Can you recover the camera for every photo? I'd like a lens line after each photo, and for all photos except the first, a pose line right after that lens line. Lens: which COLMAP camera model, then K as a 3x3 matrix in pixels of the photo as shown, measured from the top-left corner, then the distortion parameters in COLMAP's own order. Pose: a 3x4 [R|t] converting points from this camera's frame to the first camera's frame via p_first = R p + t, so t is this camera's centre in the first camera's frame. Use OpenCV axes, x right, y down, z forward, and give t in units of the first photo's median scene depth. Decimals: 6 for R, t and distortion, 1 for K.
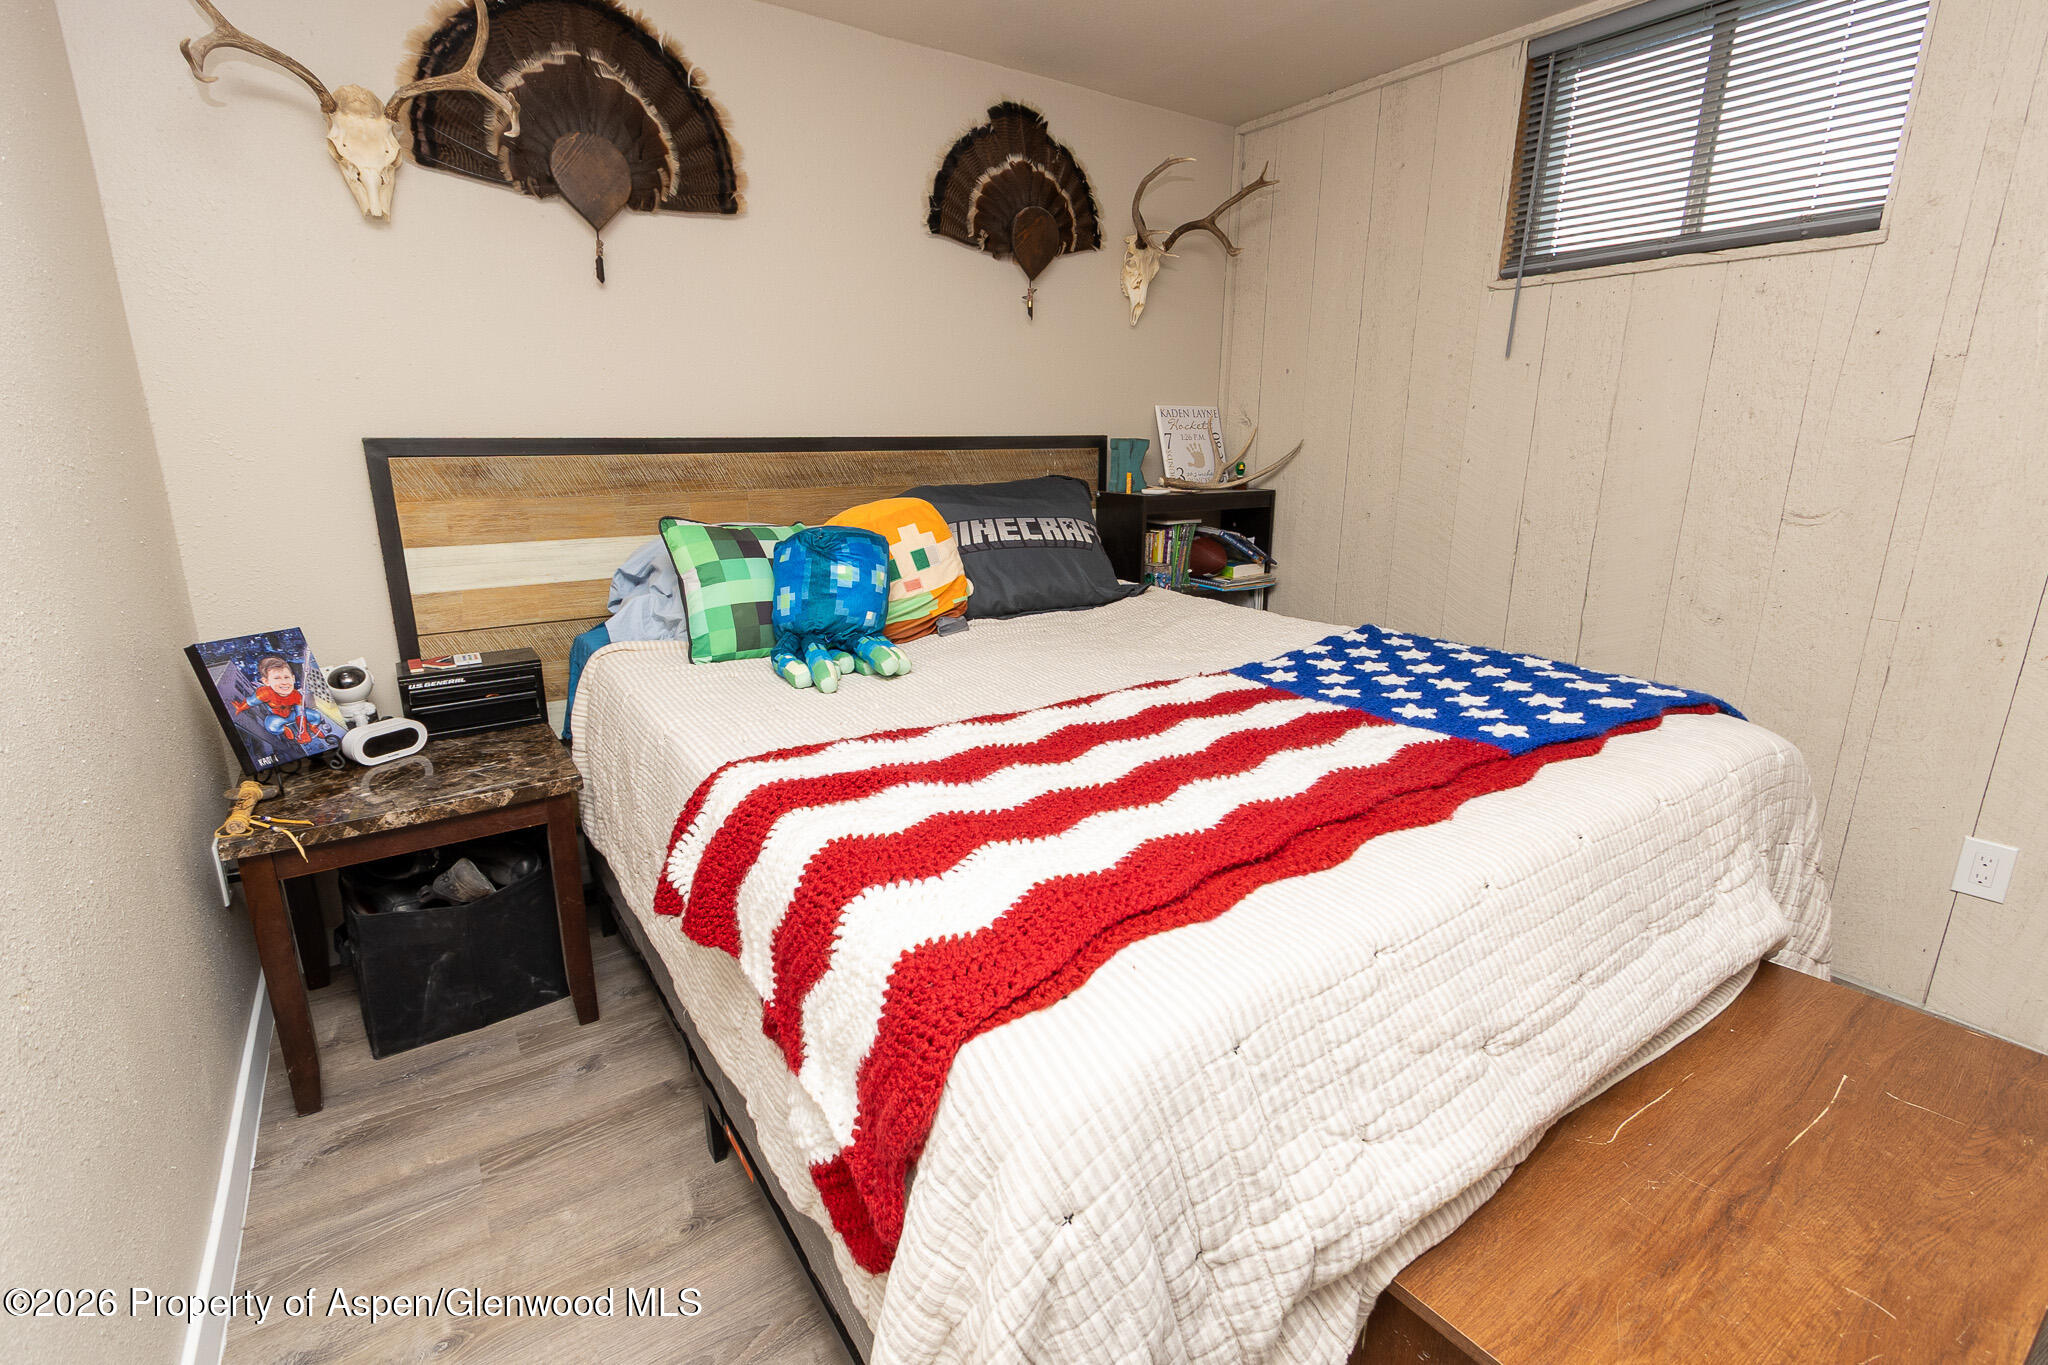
lens RADIAL K [[932.7, 0, 1017.4], [0, 932.7, 675.7], [0, 0, 1]] dist [0.002267, -0.000736]
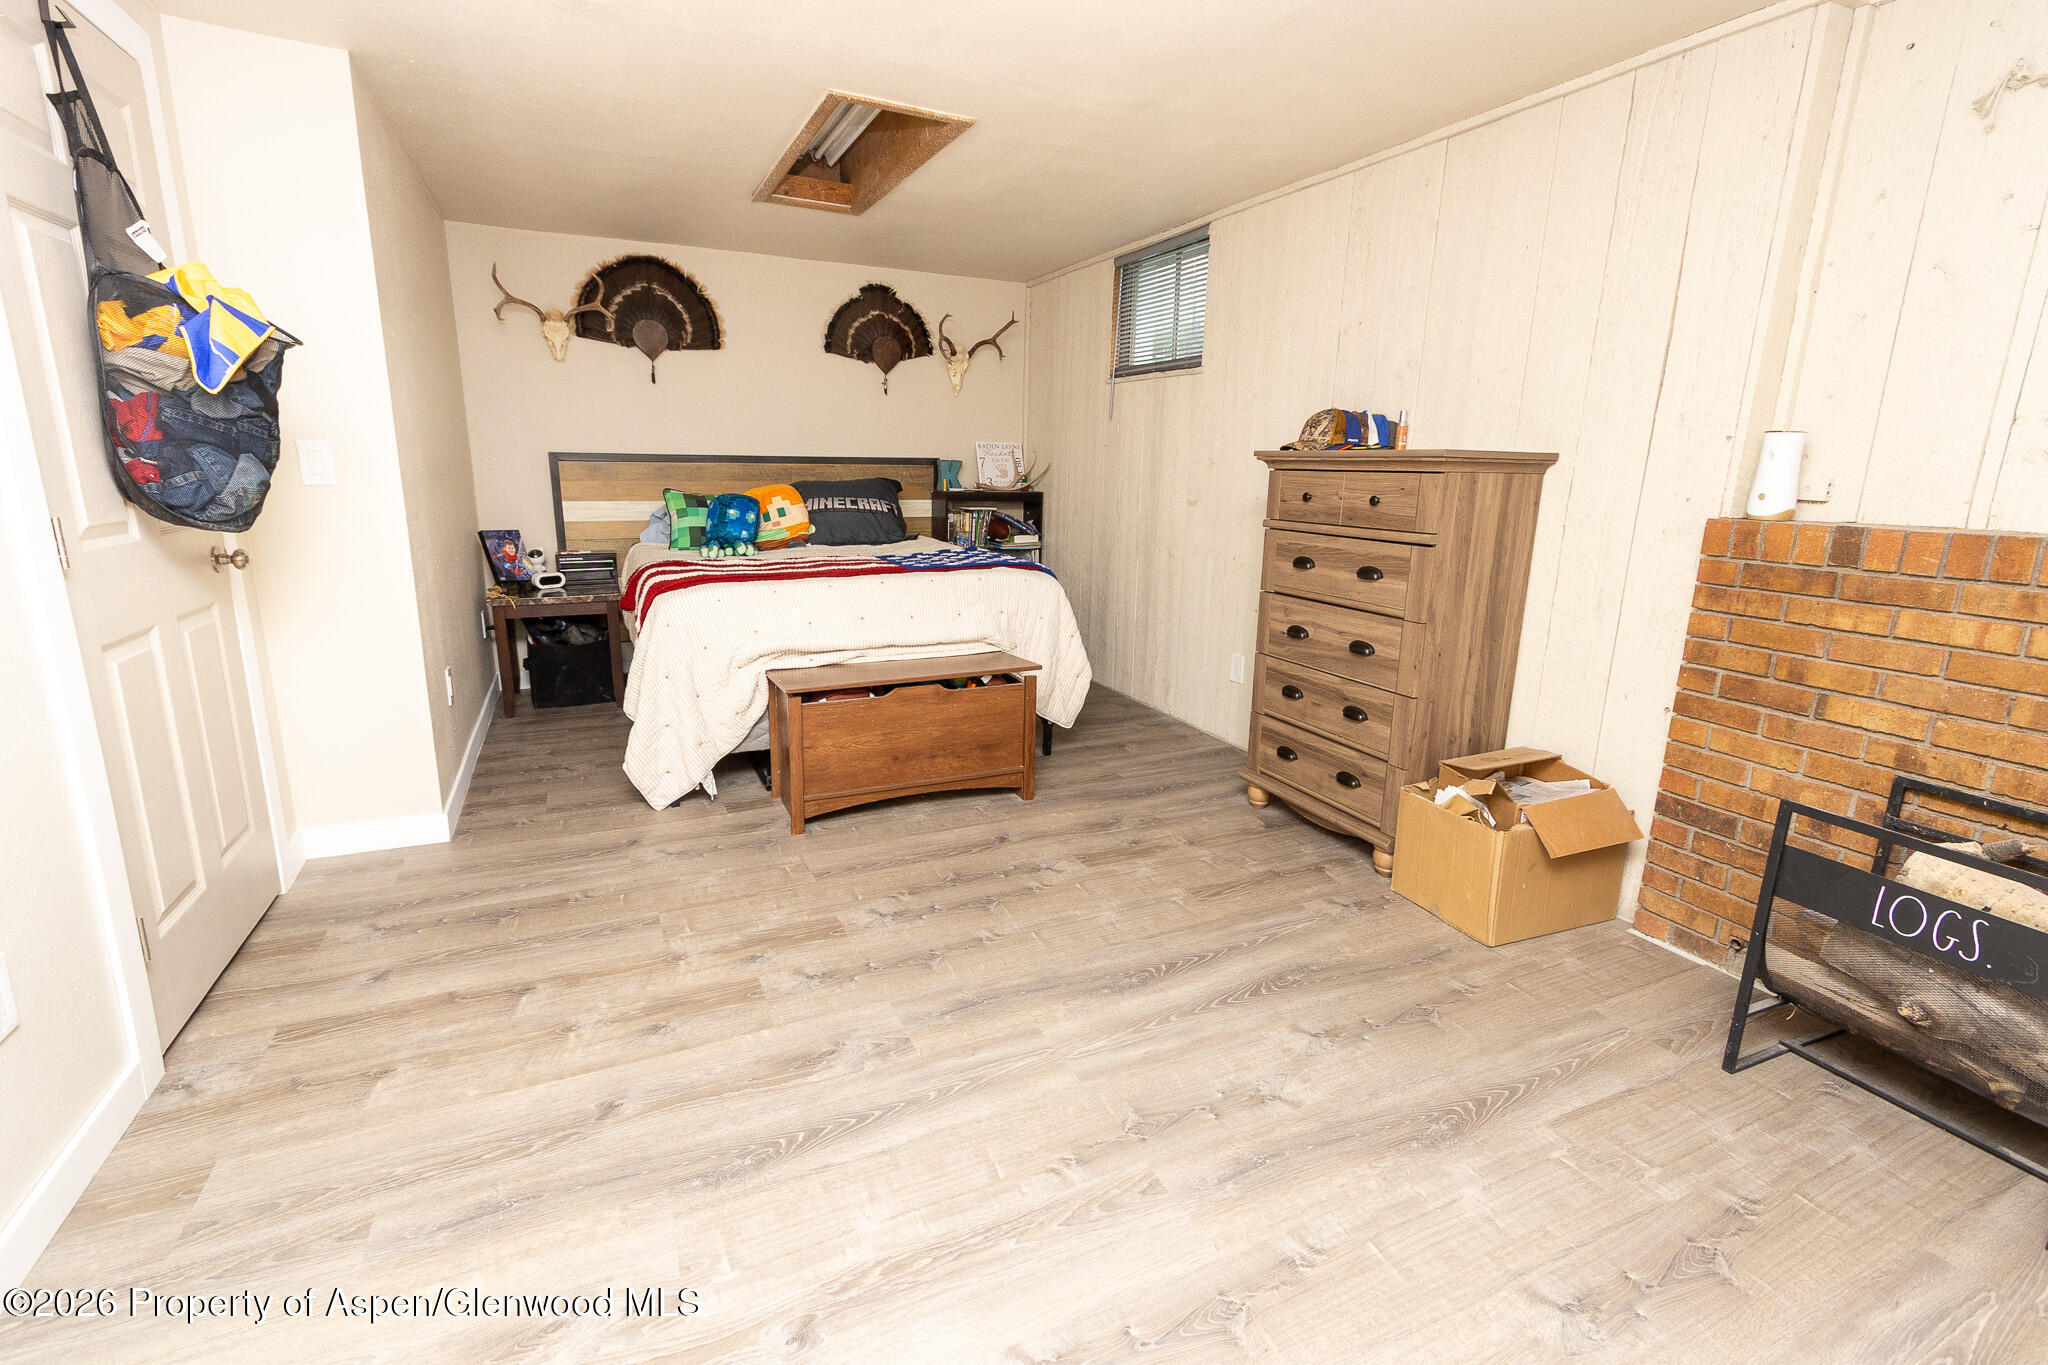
lens RADIAL K [[932.7, 0, 1026.8], [0, 932.7, 679.2], [0, 0, 1]] dist [0.002267, -0.000736]
pose [[0.987200, 0.052650, -0.150544, 0.782876], [-0.056088, 0.998251, -0.018678, 0.262561], [0.149298, 0.026883, 0.988427, -1.012365]]
